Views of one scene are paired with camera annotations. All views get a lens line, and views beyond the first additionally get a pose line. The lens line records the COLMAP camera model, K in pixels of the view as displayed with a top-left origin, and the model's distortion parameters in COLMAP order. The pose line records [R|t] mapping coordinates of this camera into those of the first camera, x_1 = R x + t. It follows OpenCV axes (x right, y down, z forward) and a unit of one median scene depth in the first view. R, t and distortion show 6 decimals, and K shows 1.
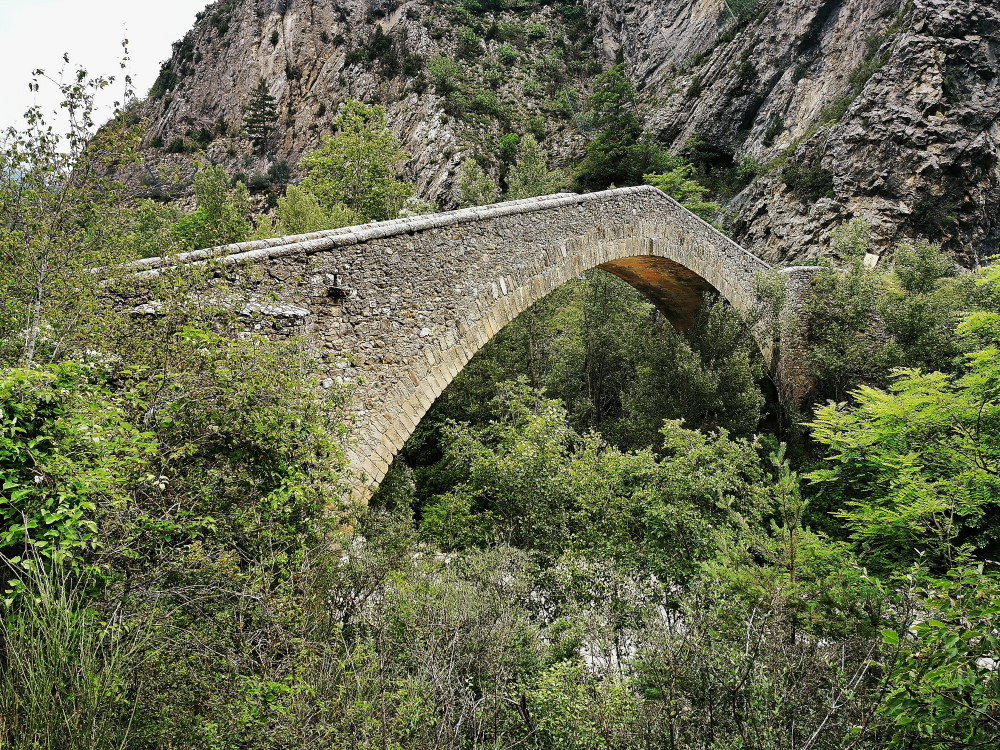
lens RADIAL K [[810.5, 0, 516.7], [0, 810.5, 366.1], [0, 0, 1]] dist [0.080426, -0.098534]
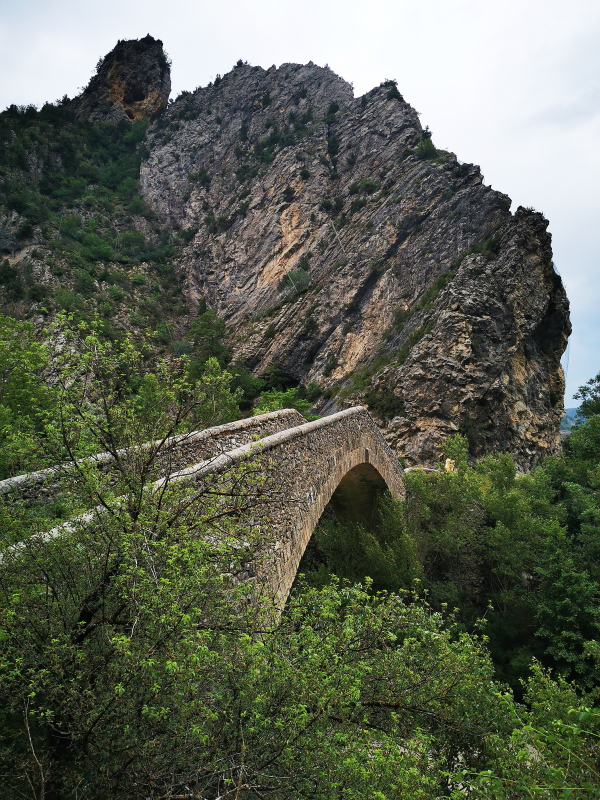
lens RADIAL K [[610.3, 0, 295.6], [0, 610.3, 411.8], [0, 0, 1]] dist [0.038348, 0.001887]
pose [[0.941292, 0.040770, 0.335123, -0.131216], [0.023617, 0.982296, -0.185838, -0.023718], [-0.336766, 0.182843, 0.923665, 0.097432]]
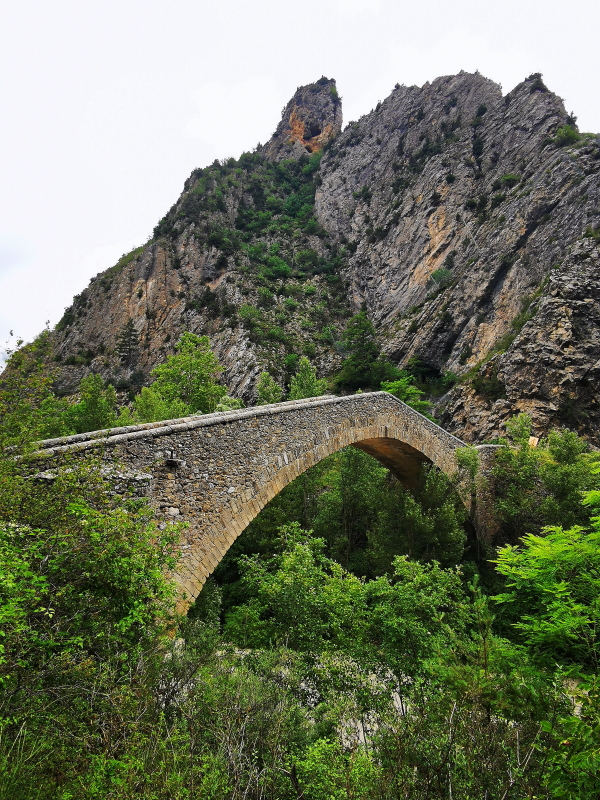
lens RADIAL K [[560.5, 0, 302.2], [0, 560.5, 412.4], [0, 0, 1]] dist [-0.004345, 0.028425]
pose [[0.999910, 0.008595, 0.010254, 0.000834], [-0.006715, 0.985252, -0.170979, -0.003124], [-0.011573, 0.170895, 0.985221, -0.004797]]
